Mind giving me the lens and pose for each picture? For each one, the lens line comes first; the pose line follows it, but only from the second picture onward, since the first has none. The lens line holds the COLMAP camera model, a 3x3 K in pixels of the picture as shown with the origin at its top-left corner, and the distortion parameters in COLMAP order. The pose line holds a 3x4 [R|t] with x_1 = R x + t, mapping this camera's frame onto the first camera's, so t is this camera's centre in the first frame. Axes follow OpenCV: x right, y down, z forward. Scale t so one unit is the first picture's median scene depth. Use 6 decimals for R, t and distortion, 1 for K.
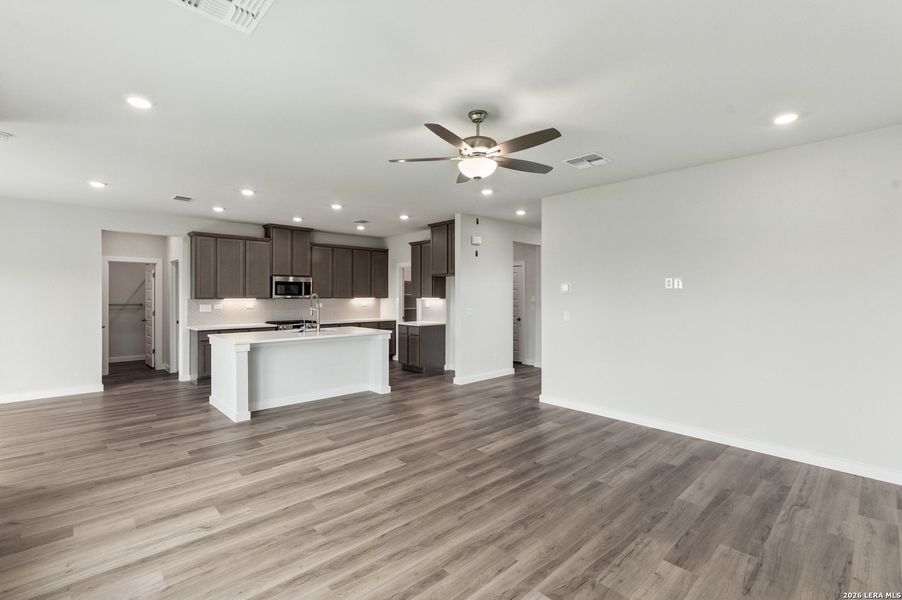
lens RADIAL K [[407.3, 0, 442.7], [0, 407.3, 296.6], [0, 0, 1]] dist [-0.004466, 0.002095]
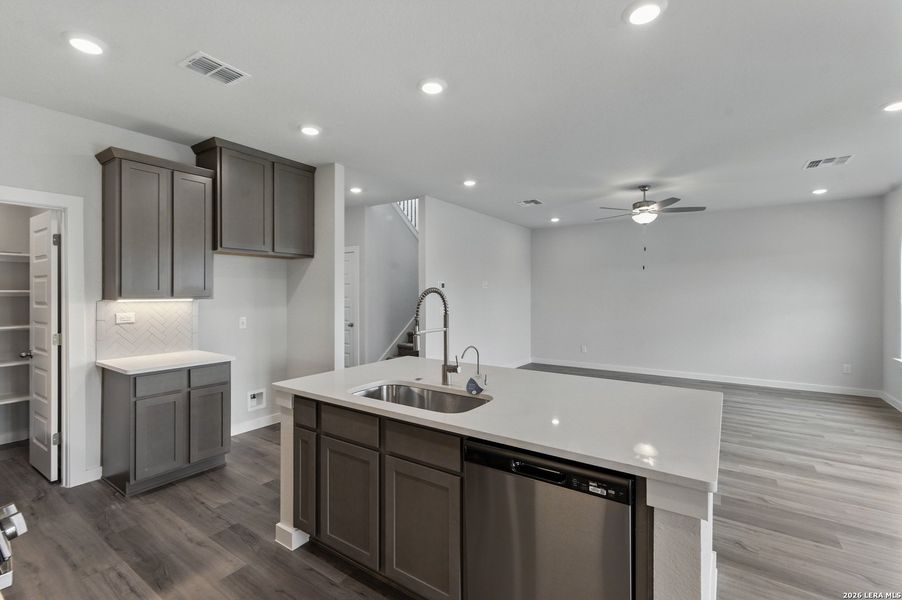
lens RADIAL K [[407.3, 0, 451.1], [0, 407.3, 292.3], [0, 0, 1]] dist [-0.004466, 0.002095]
pose [[-0.230964, 0.002439, 0.972959, -0.543266], [0.003036, 0.999994, -0.001786, -0.002213], [-0.972958, 0.002542, -0.230970, 0.854680]]
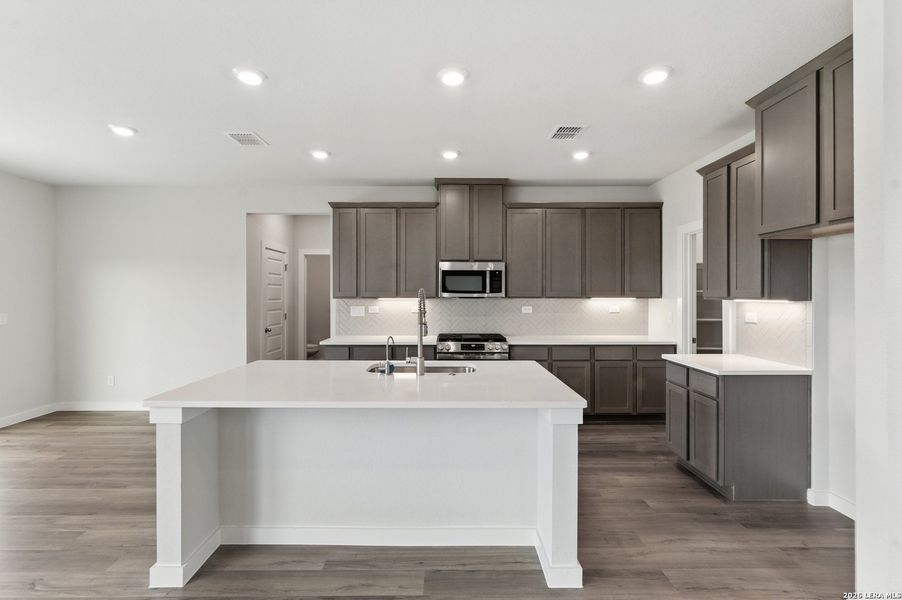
lens RADIAL K [[407.3, 0, 445.7], [0, 407.3, 292.8], [0, 0, 1]] dist [-0.004466, 0.002095]
pose [[0.737413, -0.000598, -0.675442, 0.010931], [-0.001847, 0.999994, -0.002902, -0.001753], [0.675440, 0.003387, 0.737407, 0.546710]]
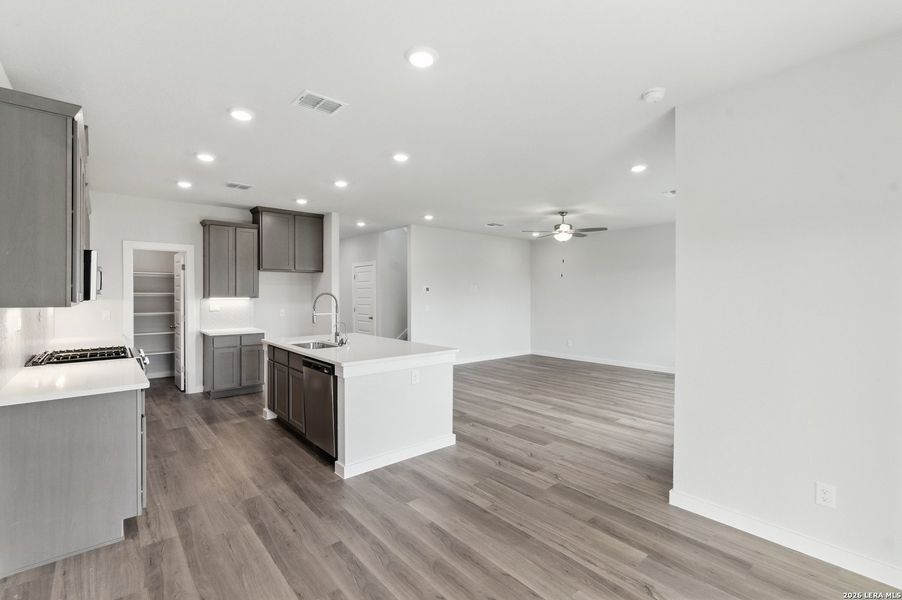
lens RADIAL K [[407.3, 0, 452.0], [0, 407.3, 297.3], [0, 0, 1]] dist [-0.004466, 0.002095]
pose [[0.023913, -0.005722, 0.999698, -0.834203], [0.000739, 0.999983, 0.005706, -0.002109], [-0.999714, 0.000602, 0.023917, 0.604265]]
